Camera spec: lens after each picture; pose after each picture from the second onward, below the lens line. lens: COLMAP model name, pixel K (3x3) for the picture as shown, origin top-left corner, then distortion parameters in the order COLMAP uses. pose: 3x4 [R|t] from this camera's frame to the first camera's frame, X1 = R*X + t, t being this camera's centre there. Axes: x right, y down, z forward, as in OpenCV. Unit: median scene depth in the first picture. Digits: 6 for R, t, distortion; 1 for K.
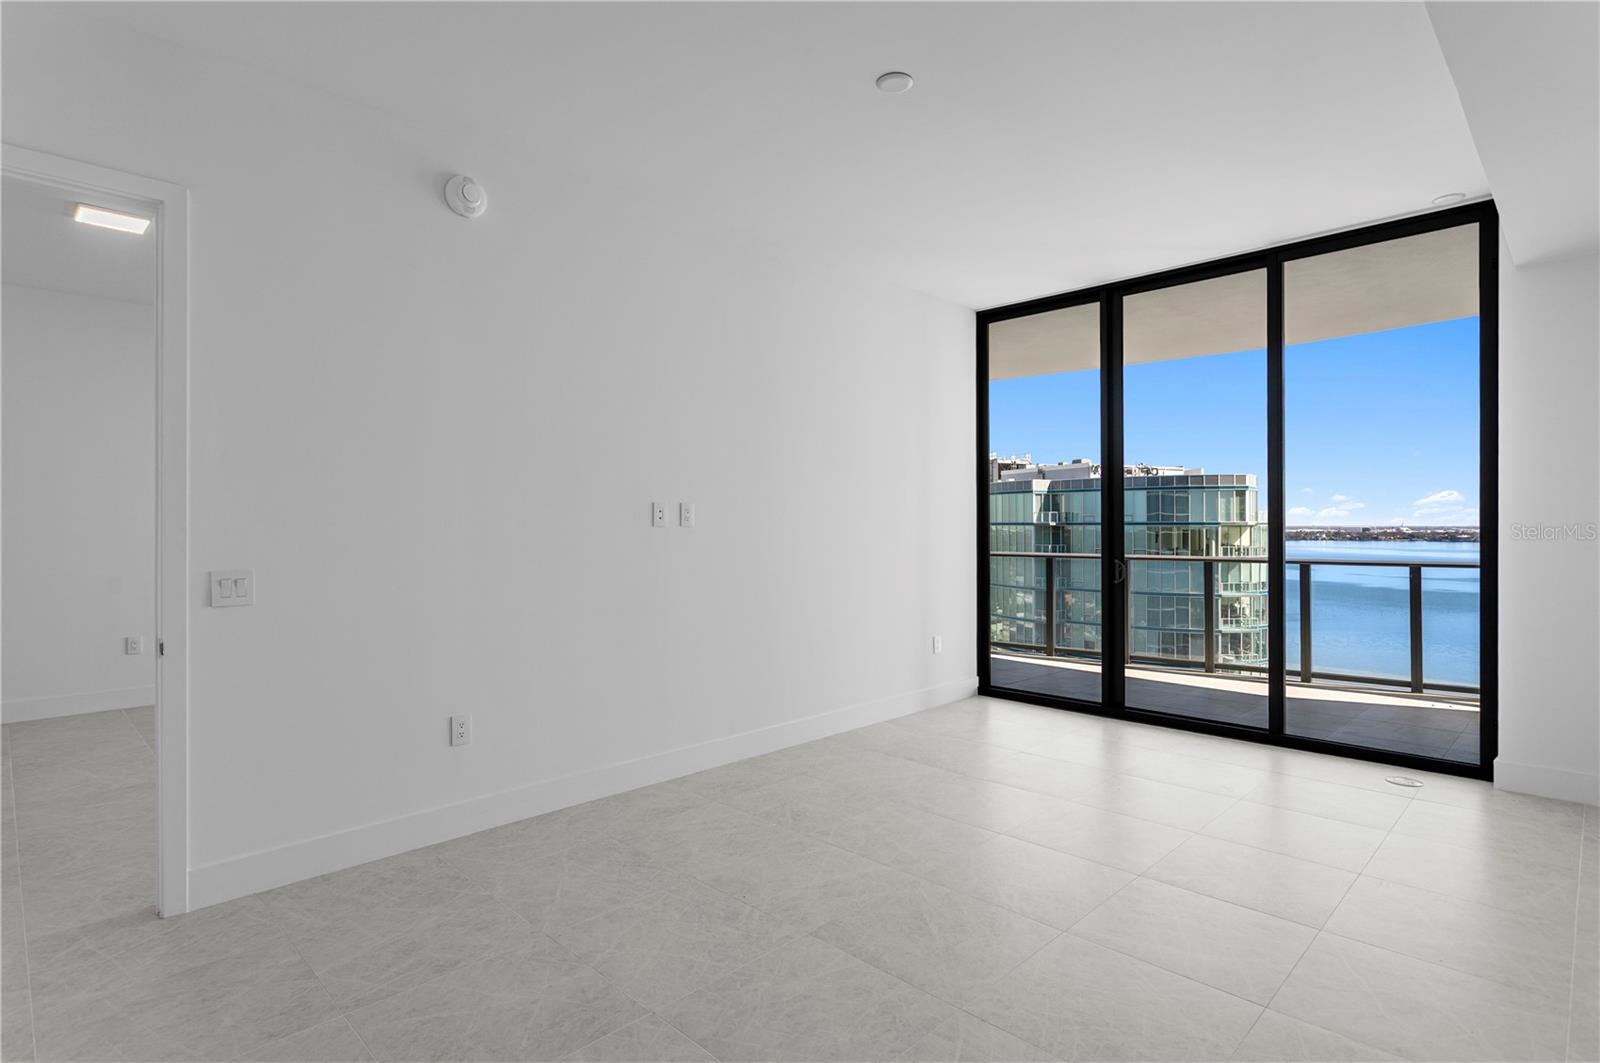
lens RADIAL K [[799.5, 0, 807.2], [0, 799.5, 528.8], [0, 0, 1]] dist [-0.004014, 0.000890]
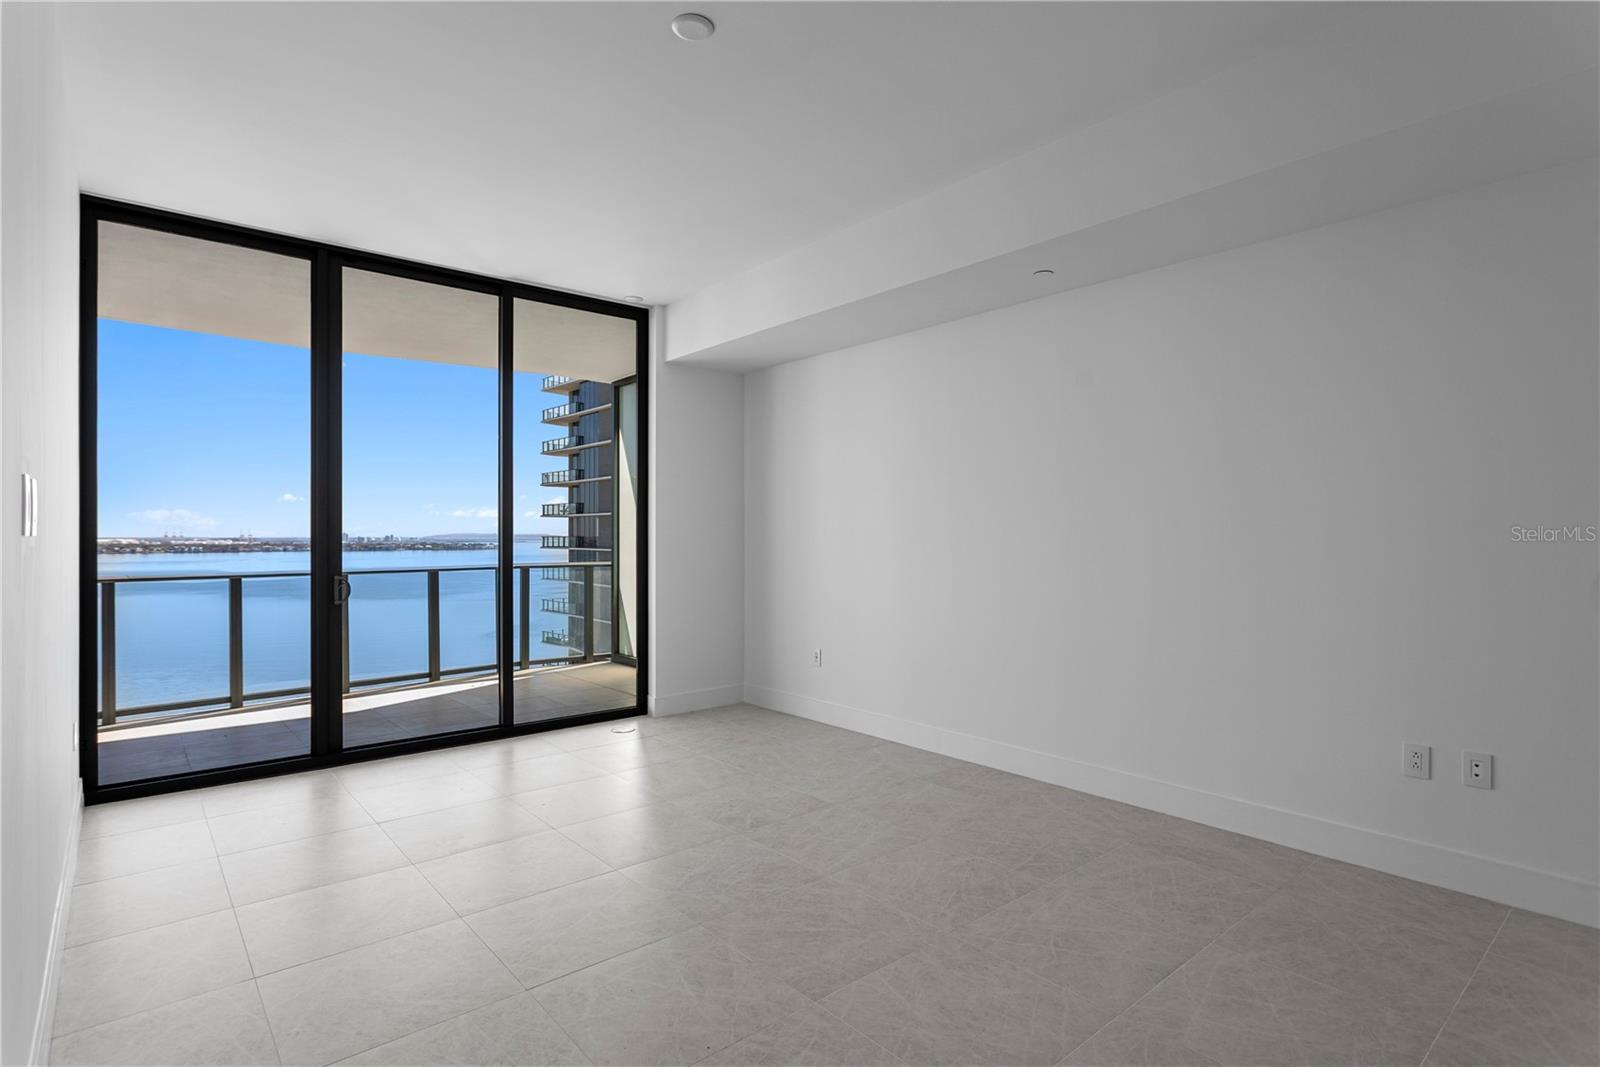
lens RADIAL K [[799.5, 0, 807.2], [0, 799.5, 530.8], [0, 0, 1]] dist [-0.004014, 0.000890]
pose [[0.087833, 0.007471, 0.996107, -0.397947], [0.006430, 0.999947, -0.008067, 0.001183], [-0.996114, 0.007114, 0.087781, 0.425760]]
